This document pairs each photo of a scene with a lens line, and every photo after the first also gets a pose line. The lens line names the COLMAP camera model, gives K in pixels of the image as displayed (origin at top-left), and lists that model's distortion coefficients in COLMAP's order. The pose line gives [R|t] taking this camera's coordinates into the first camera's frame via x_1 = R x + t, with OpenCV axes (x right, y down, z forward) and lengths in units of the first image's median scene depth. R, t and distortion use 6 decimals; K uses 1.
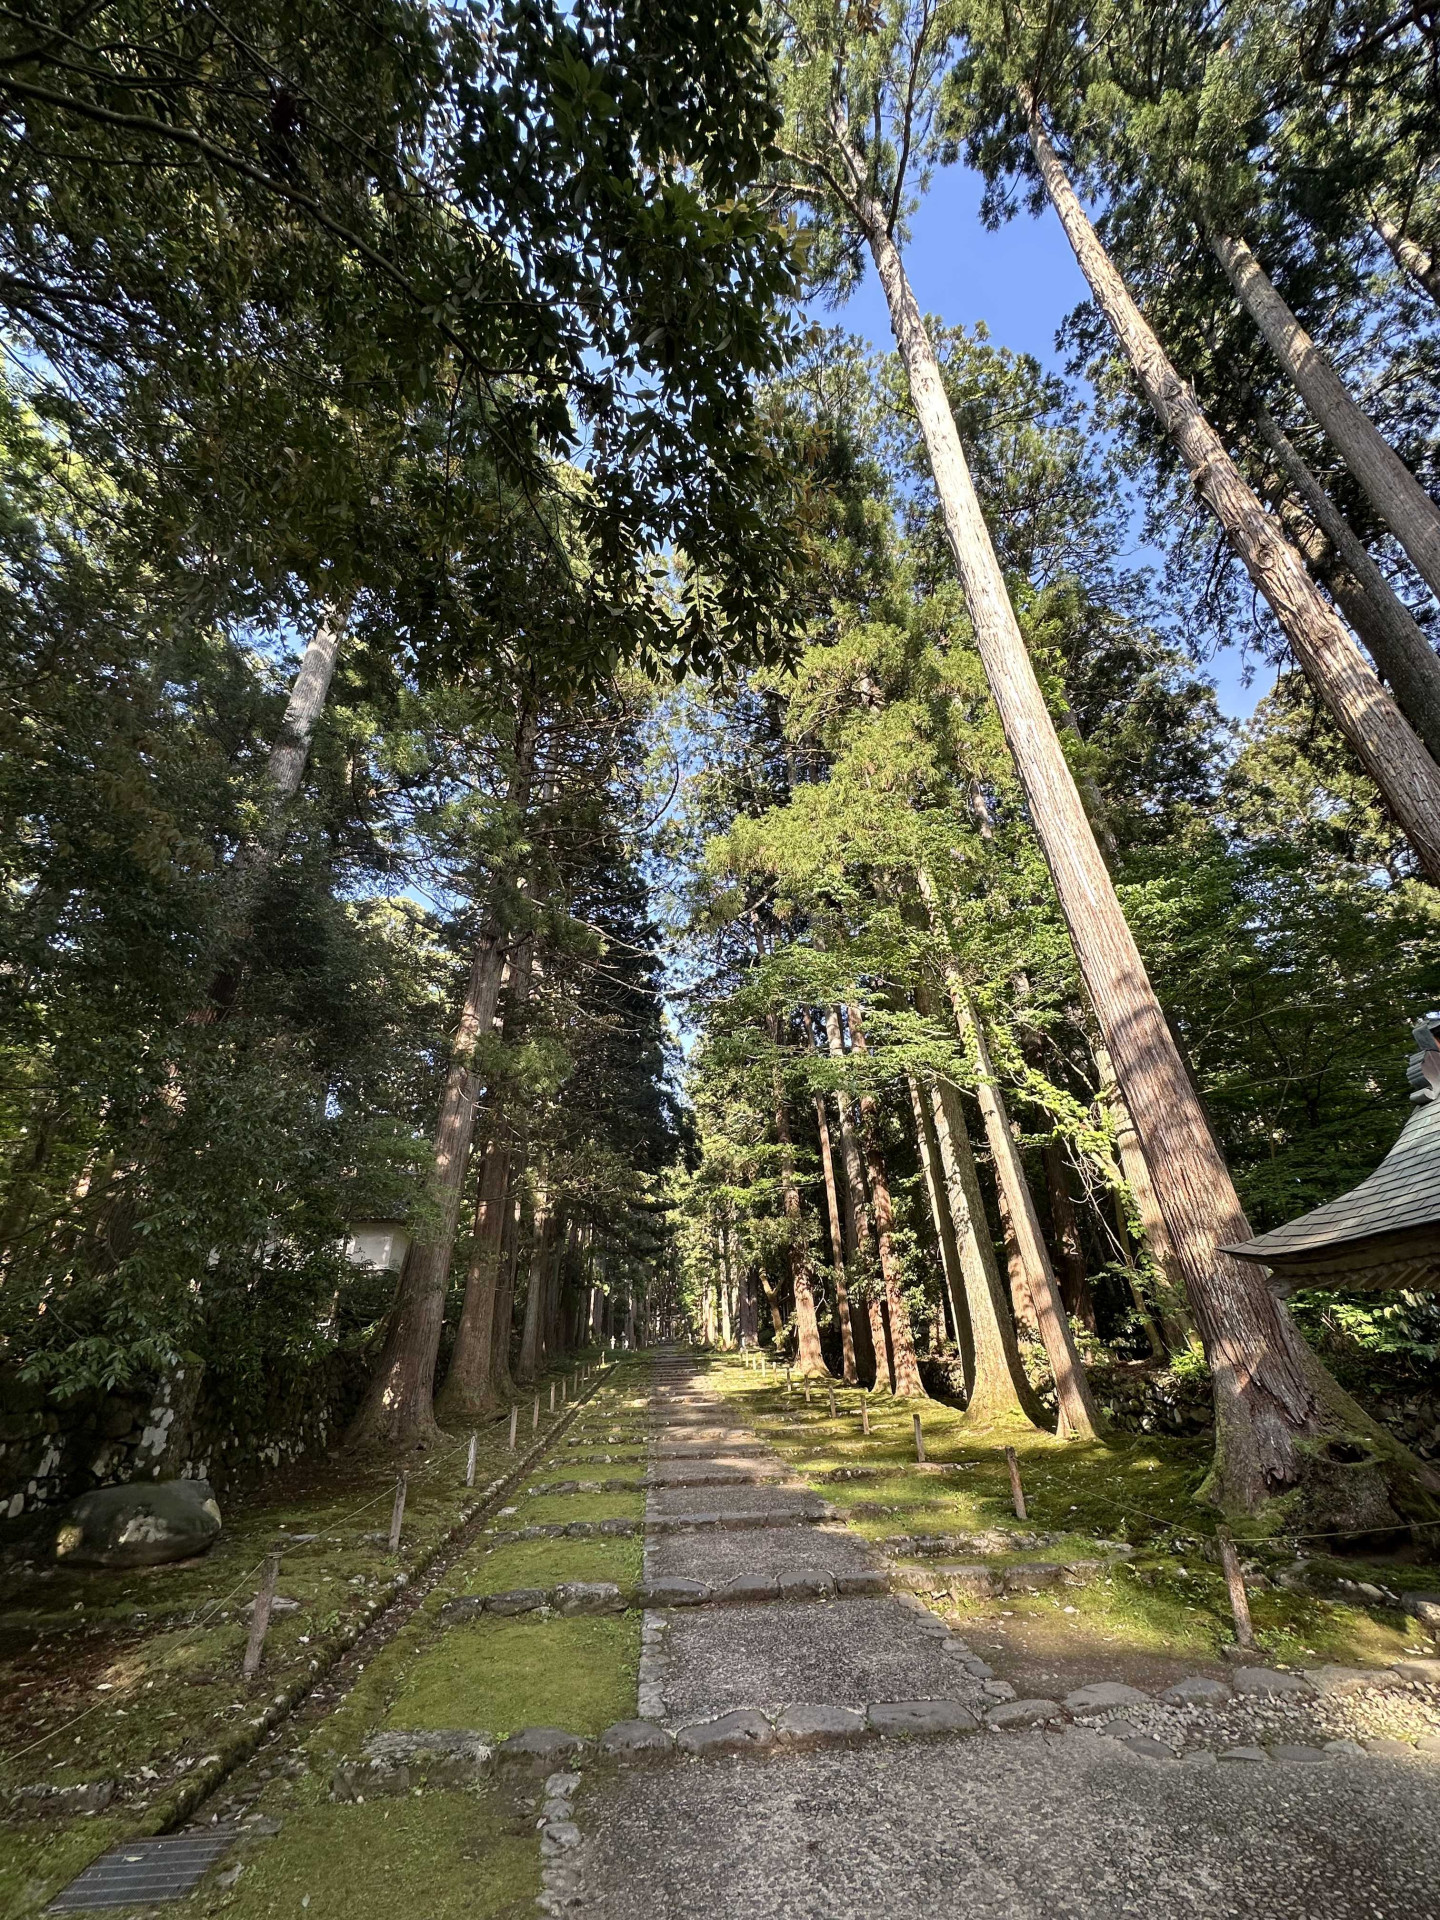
lens RADIAL K [[767.9, 0, 714.7], [0, 767.9, 965.3], [0, 0, 1]] dist [0.002562, 0.000287]
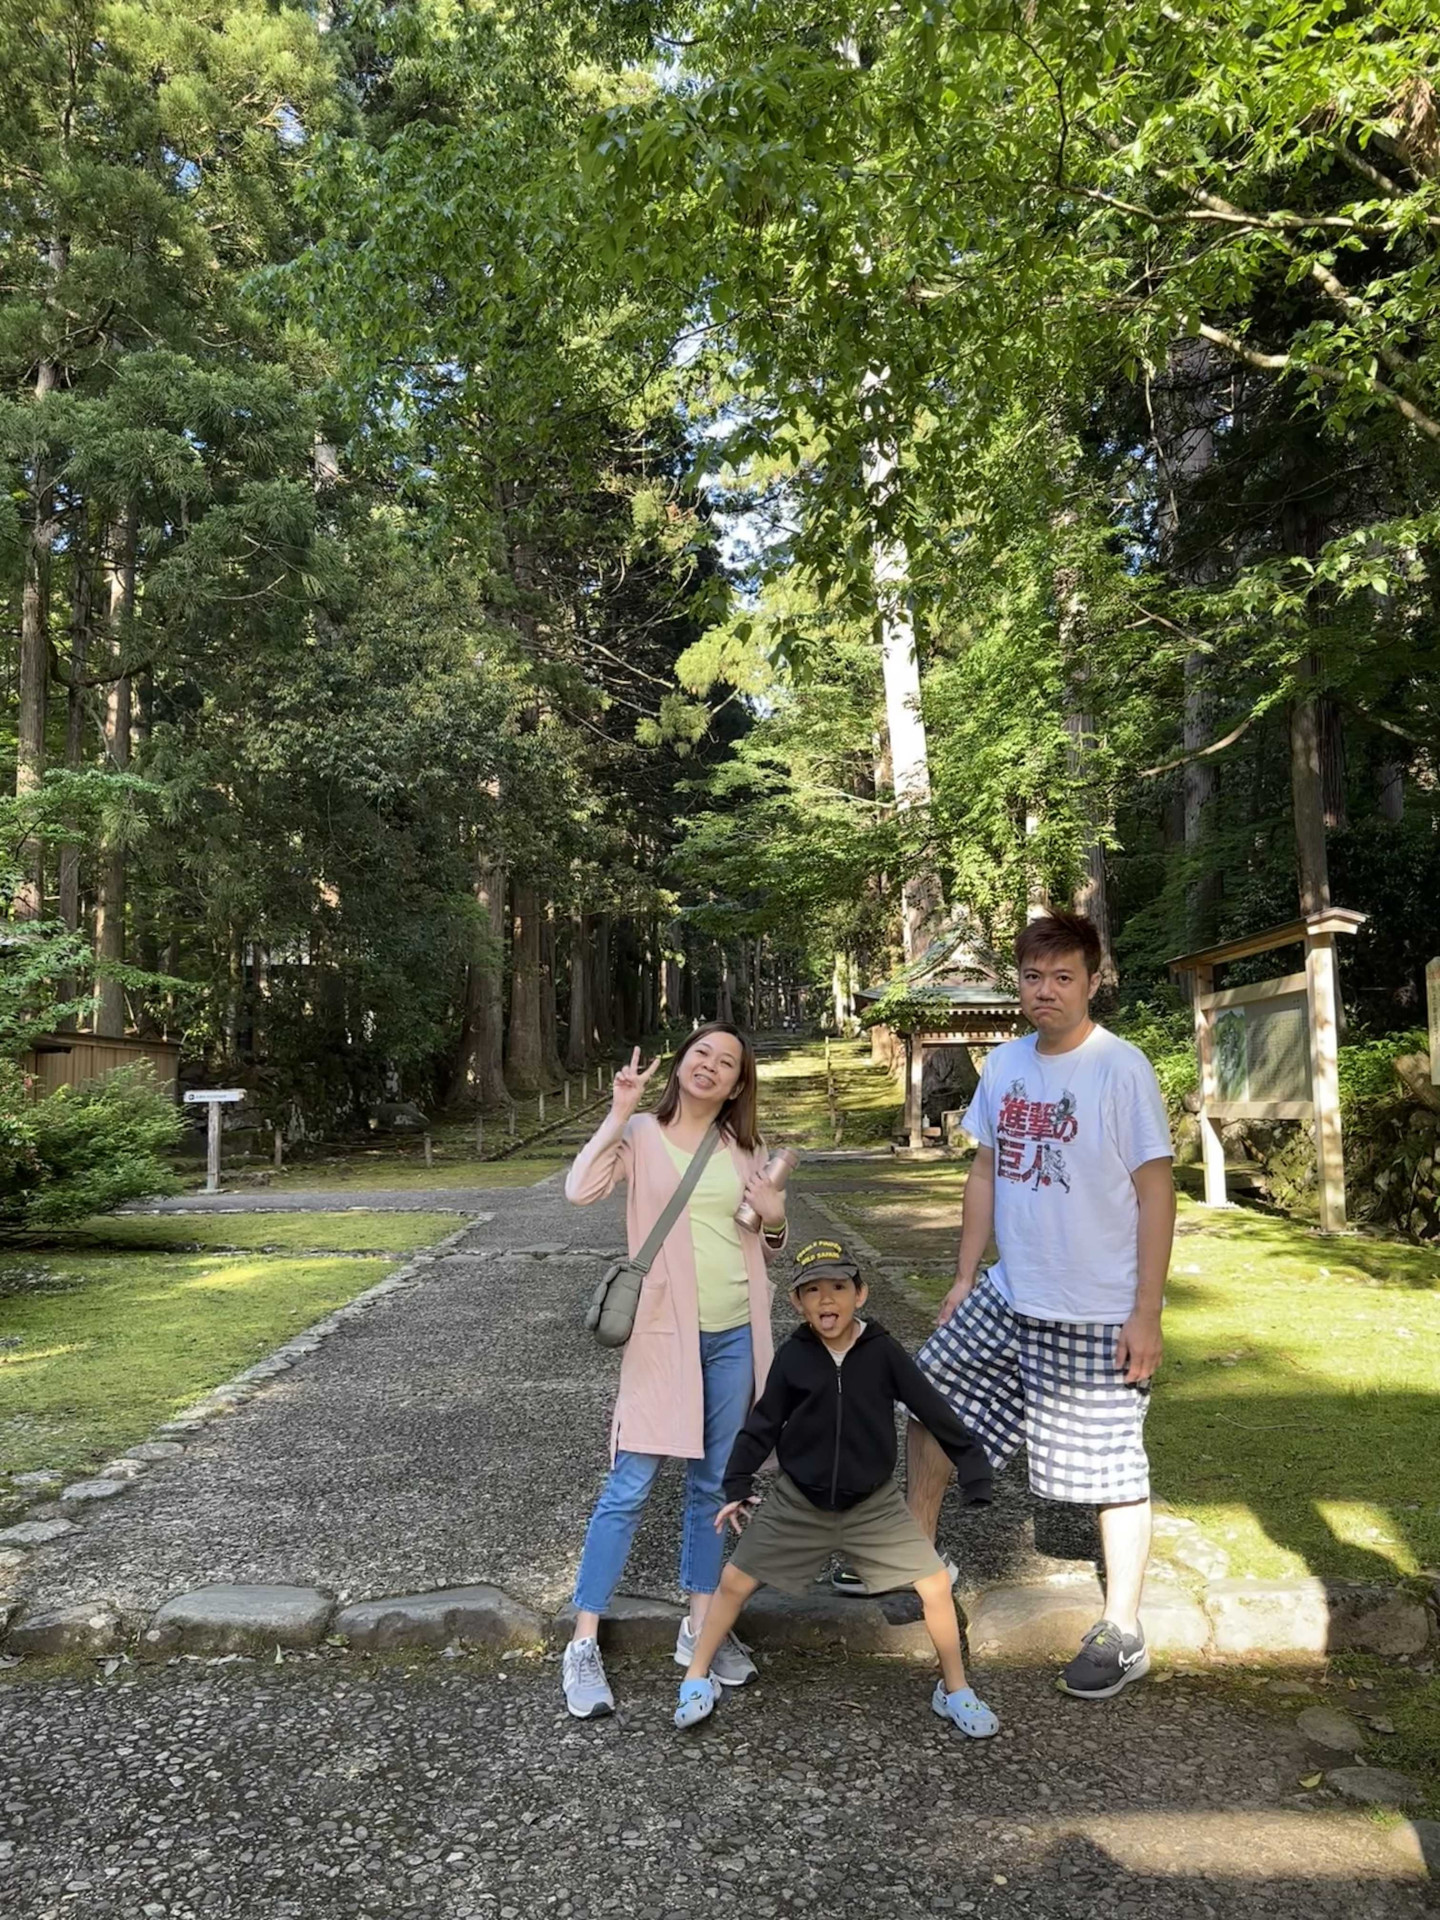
lens RADIAL K [[1464.5, 0, 715.2], [0, 1464.5, 953.7], [0, 0, 1]] dist [0.143939, -0.214727]
pose [[0.991889, -0.007589, -0.126880, 0.165535], [0.057574, 0.916764, 0.395258, -0.318264], [0.113320, -0.399357, 0.909765, -0.614848]]
